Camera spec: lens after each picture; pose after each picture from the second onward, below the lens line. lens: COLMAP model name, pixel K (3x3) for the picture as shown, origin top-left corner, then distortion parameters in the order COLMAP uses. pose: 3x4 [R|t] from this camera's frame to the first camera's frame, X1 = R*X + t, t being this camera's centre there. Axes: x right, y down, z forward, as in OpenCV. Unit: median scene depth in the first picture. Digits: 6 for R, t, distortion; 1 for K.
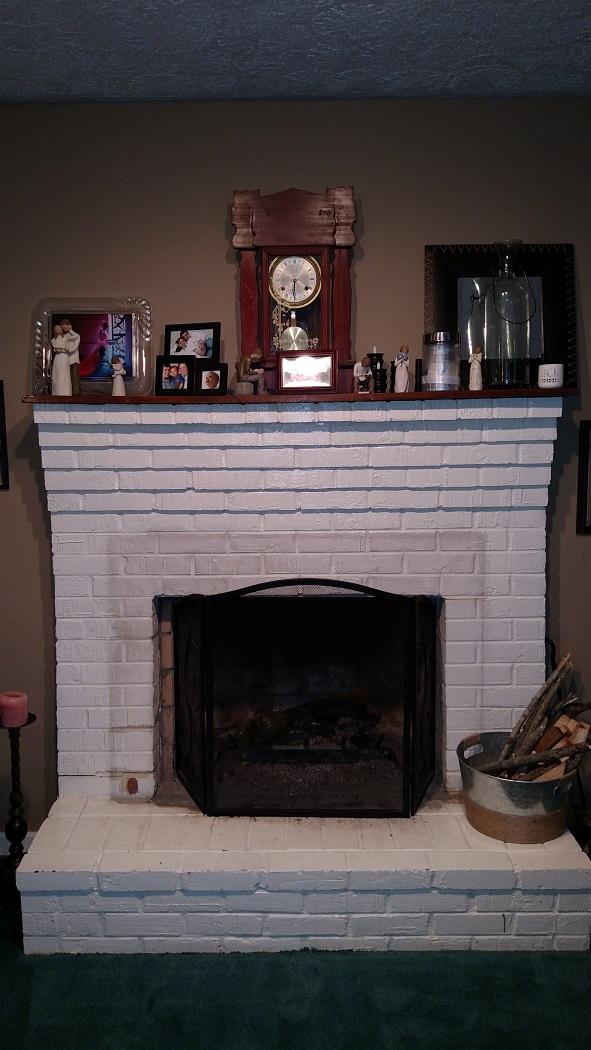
lens RADIAL K [[831.5, 0, 292.3], [0, 831.5, 526.0], [0, 0, 1]] dist [0.156087, -0.038810]
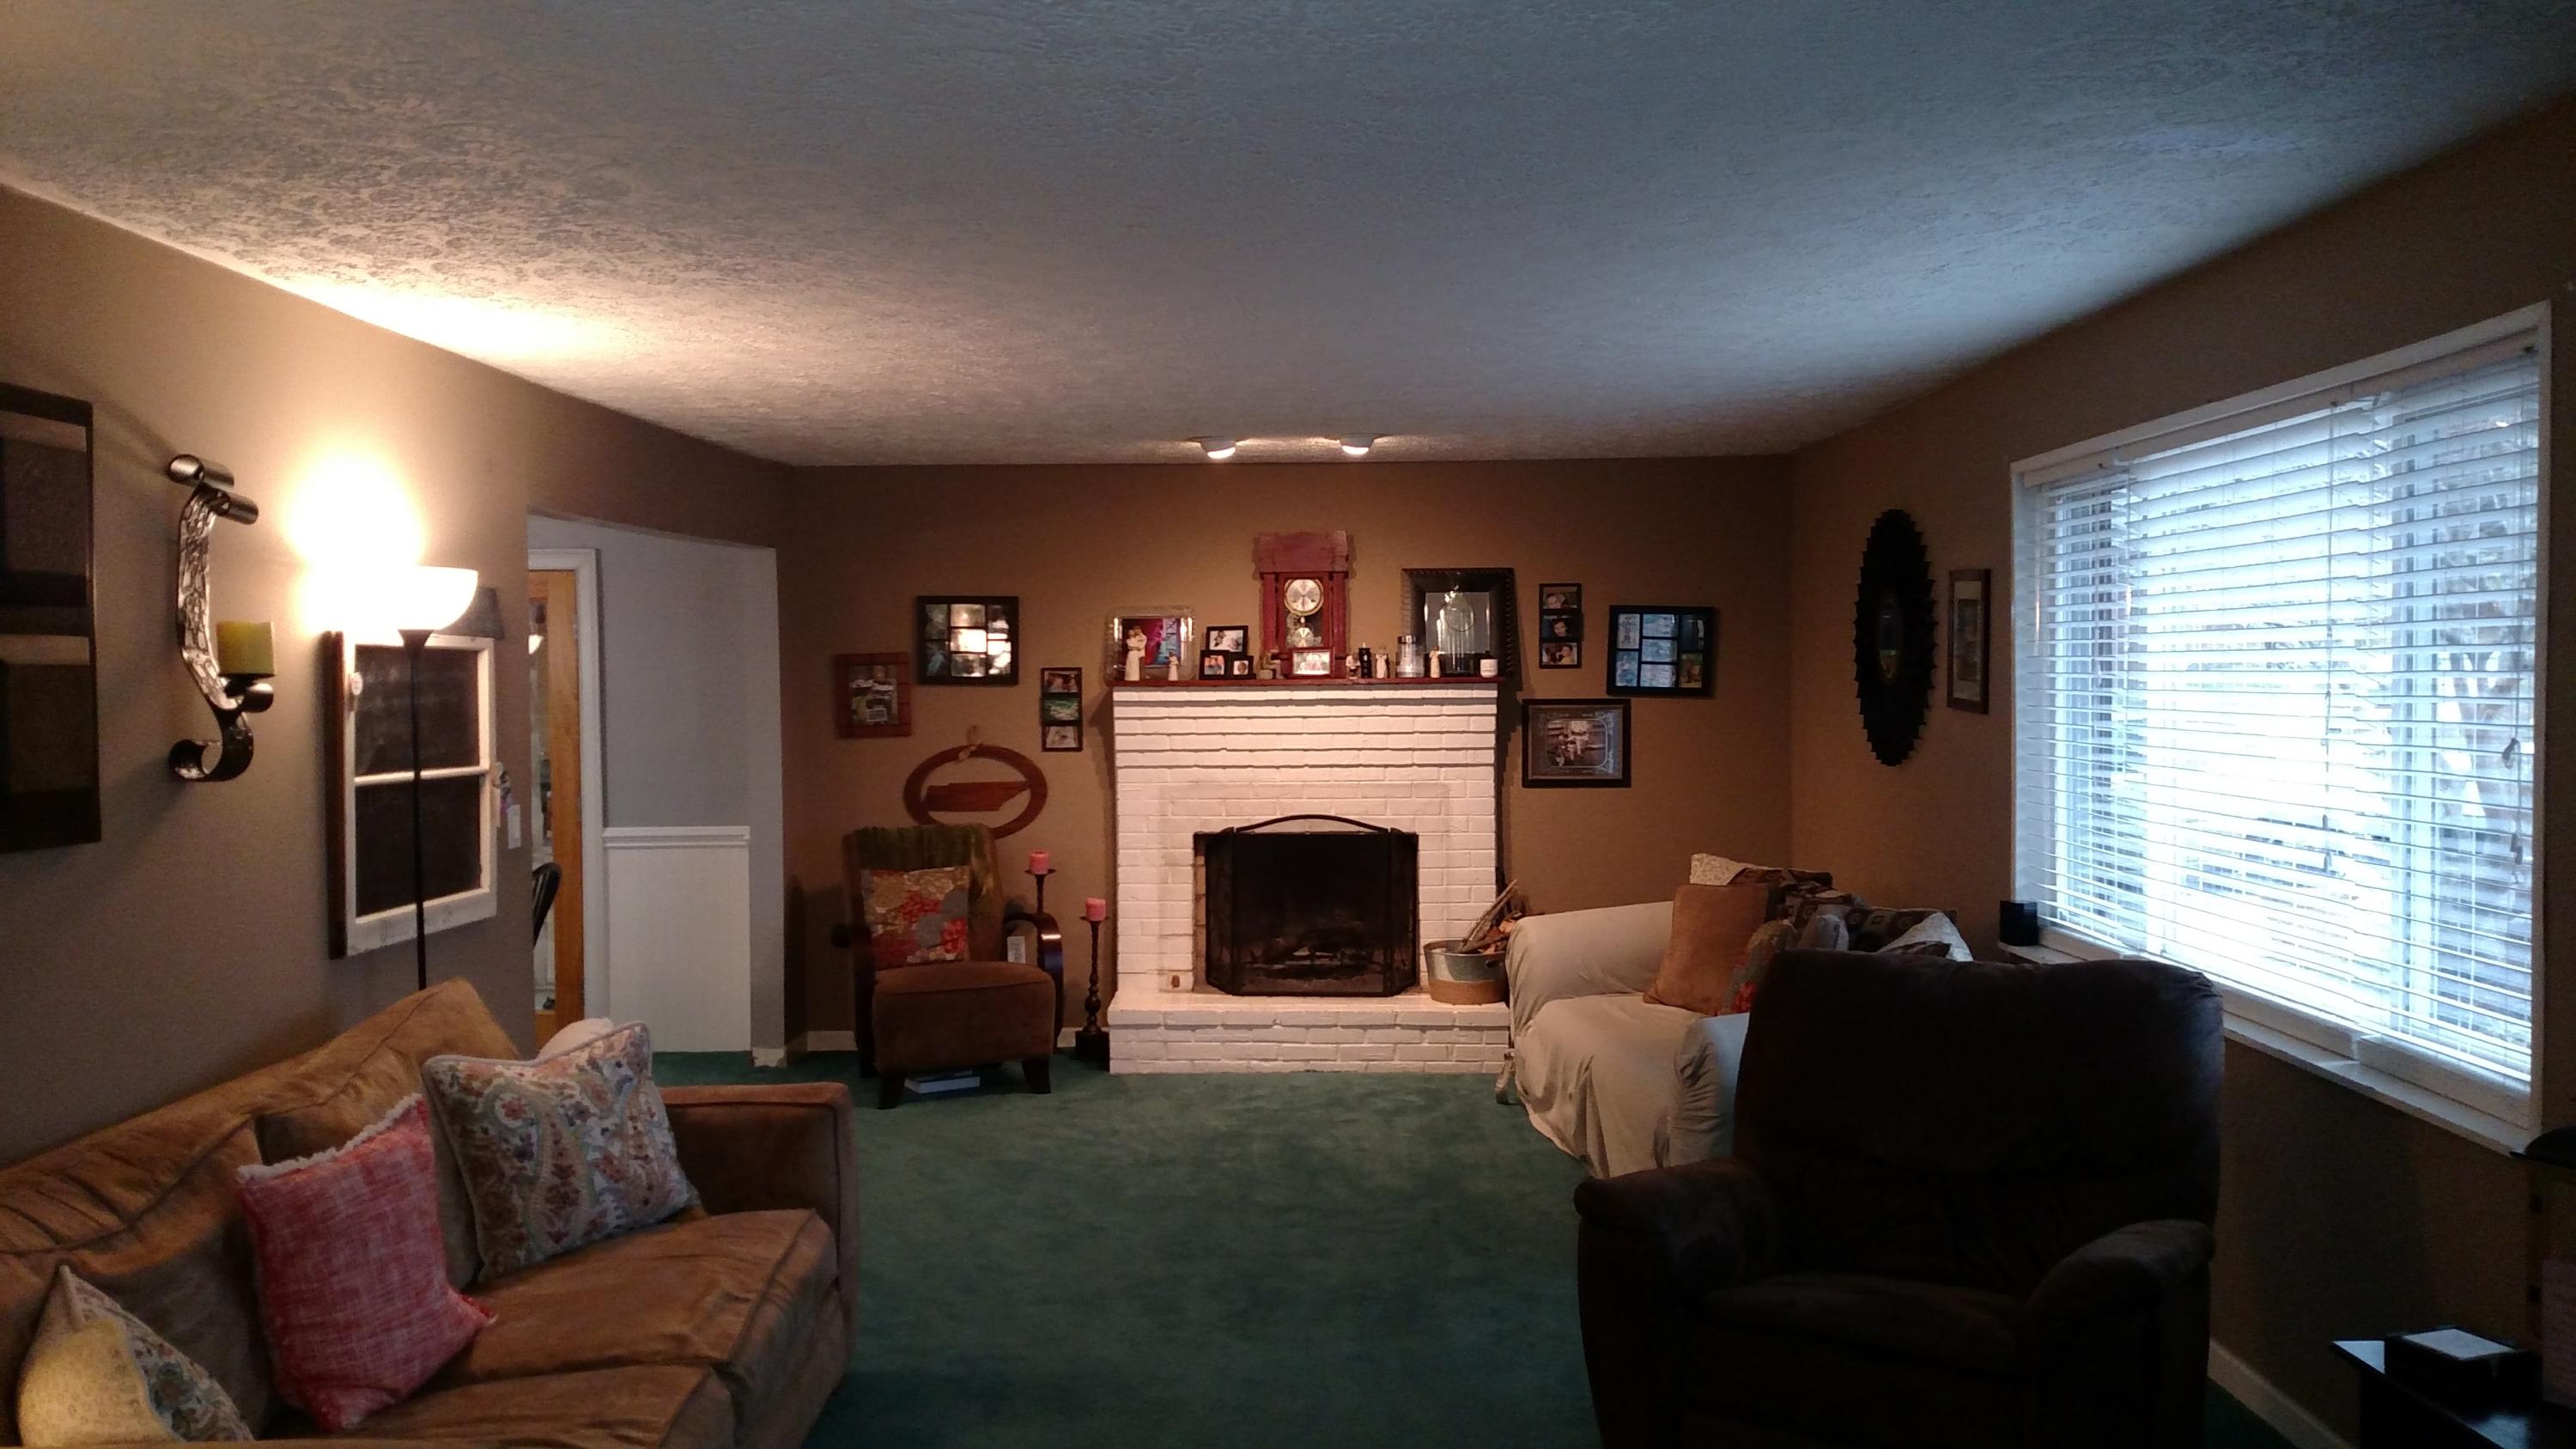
lens RADIAL K [[2040.2, 0, 1293.0], [0, 2040.2, 727.9], [0, 0, 1]] dist [0.156087, -0.038810]
pose [[0.999752, 0.003508, -0.021999, 0.058130], [-0.005397, 0.996247, -0.086387, 0.201648], [0.021613, 0.086484, 0.996019, -2.228027]]
